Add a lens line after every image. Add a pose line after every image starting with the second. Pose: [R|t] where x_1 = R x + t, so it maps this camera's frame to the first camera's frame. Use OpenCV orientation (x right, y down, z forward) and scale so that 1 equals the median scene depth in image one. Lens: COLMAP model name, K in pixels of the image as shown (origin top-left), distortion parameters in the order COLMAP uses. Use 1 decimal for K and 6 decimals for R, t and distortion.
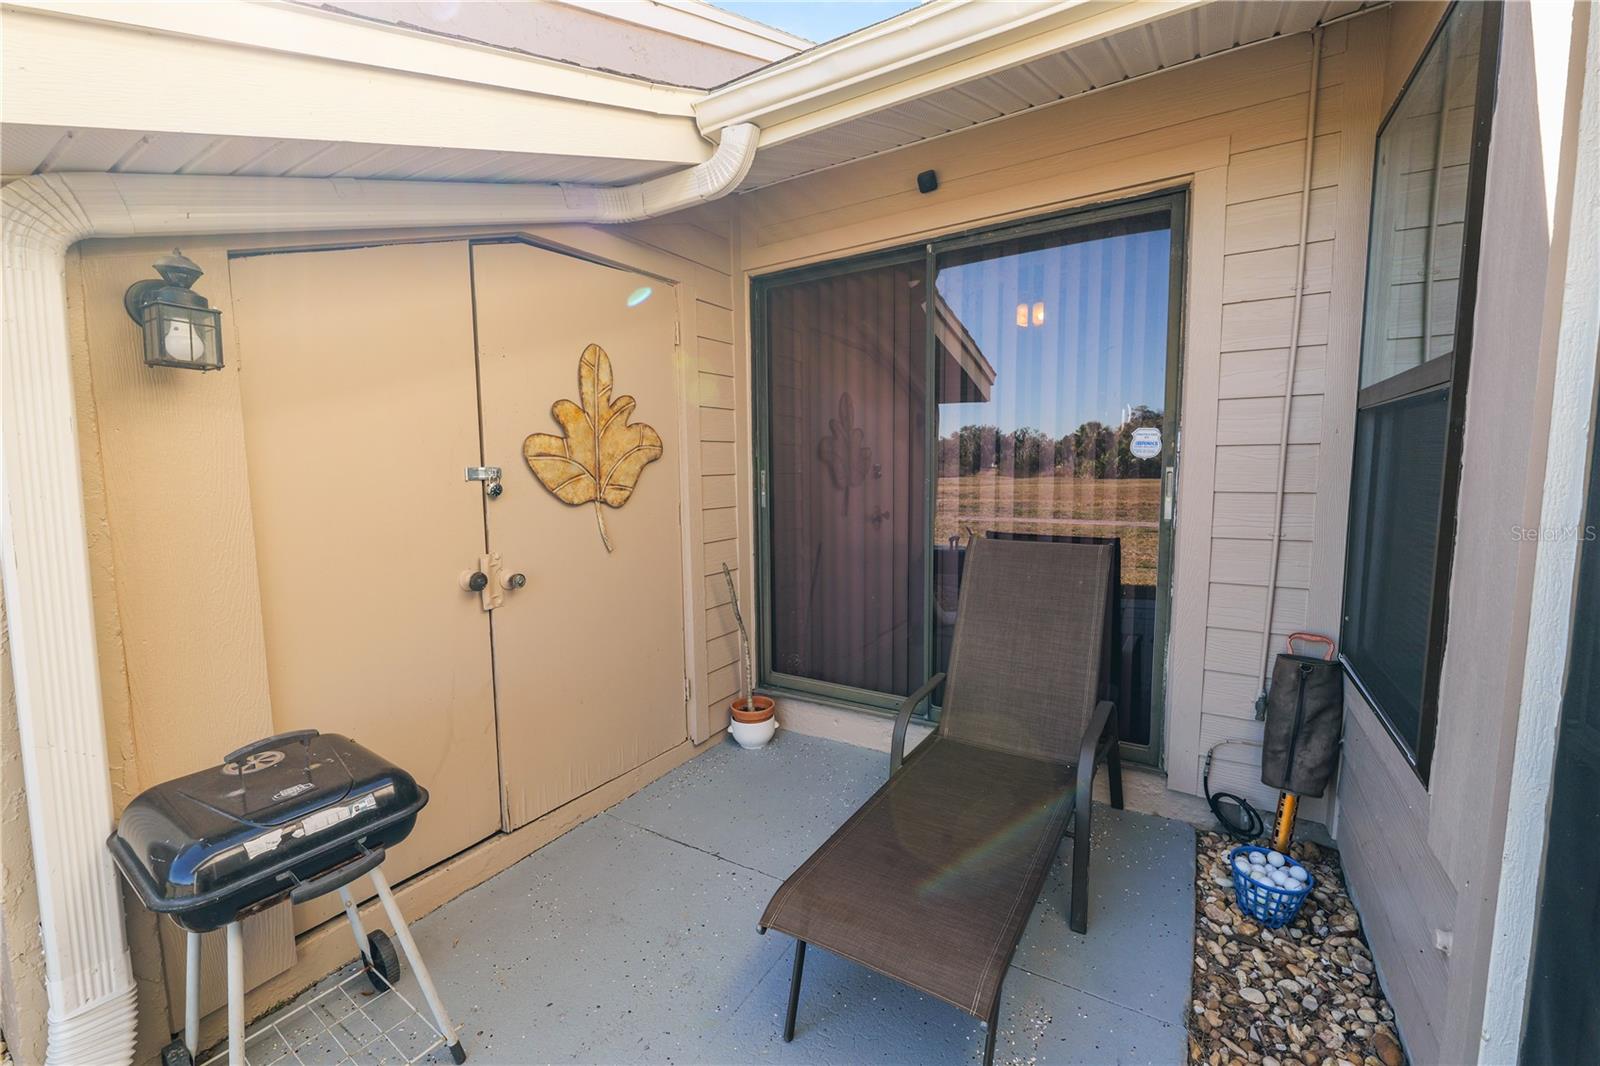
lens RADIAL K [[650.8, 0, 798.6], [0, 650.8, 531.9], [0, 0, 1]] dist [-0.014210, 0.001517]
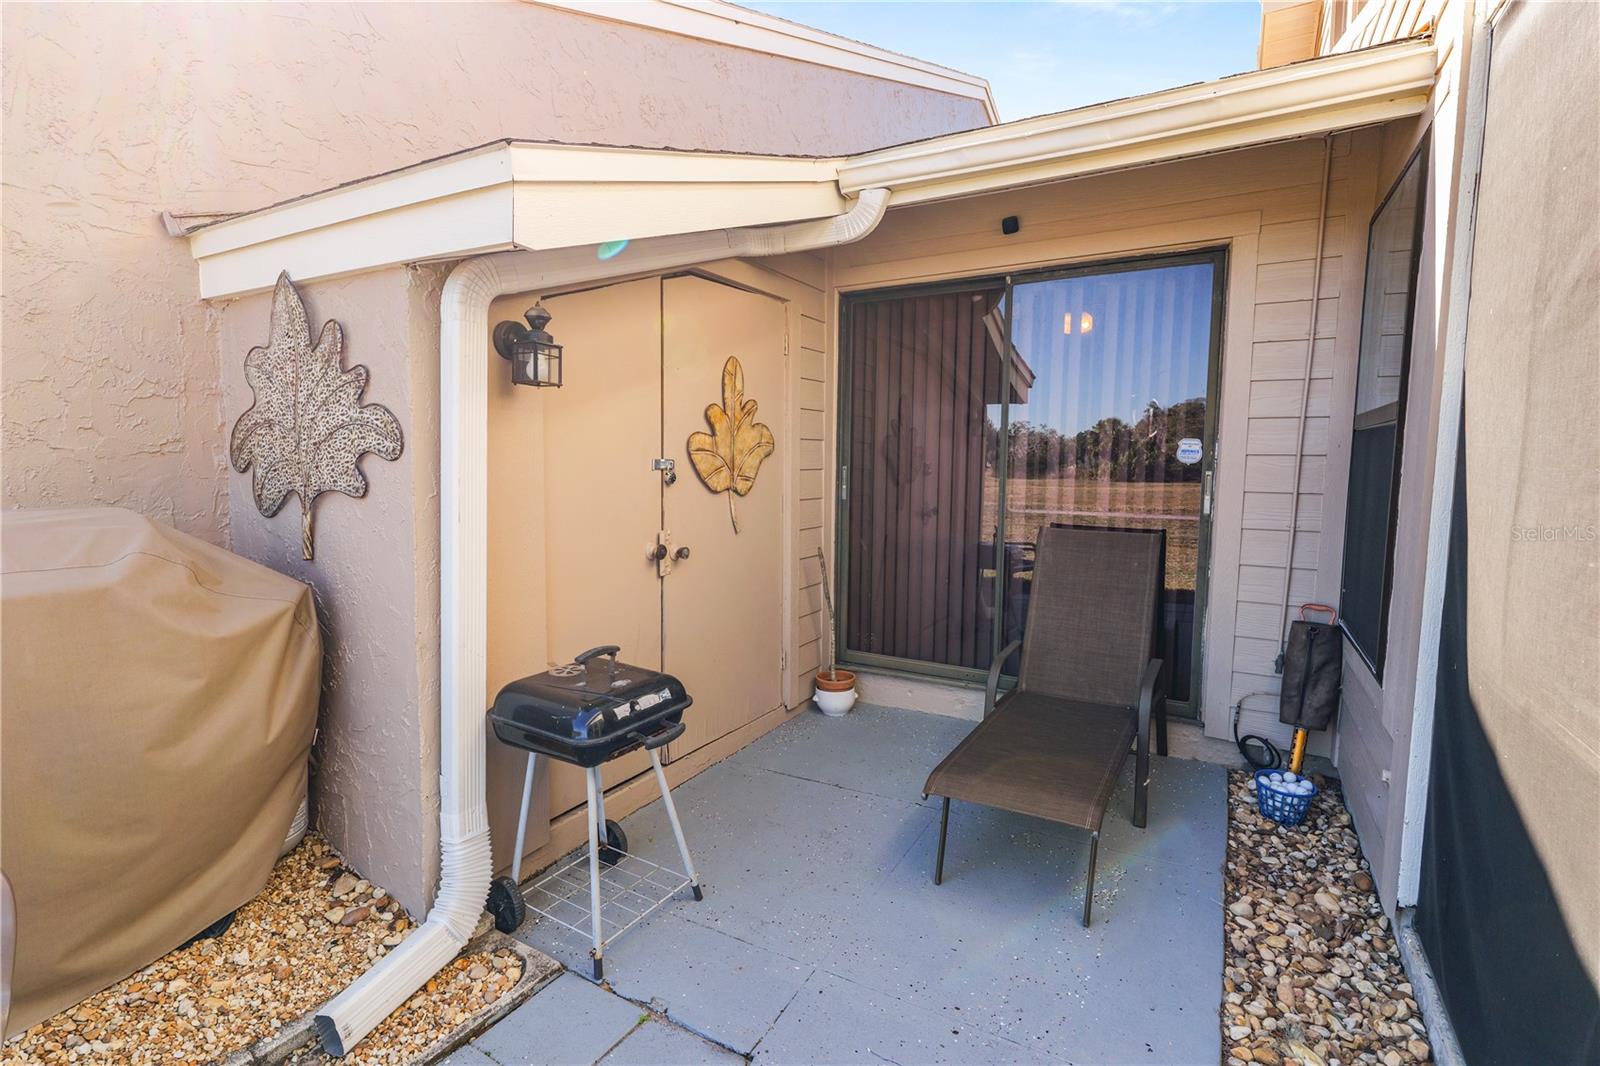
lens RADIAL K [[761.6, 0, 799.5], [0, 761.6, 527.1], [0, 0, 1]] dist [0.002076, 0.000005]
pose [[0.998833, 0.018753, 0.044518, -0.283314], [-0.018179, 0.999747, -0.013275, 0.042152], [-0.044756, 0.012450, 0.998920, -0.436230]]
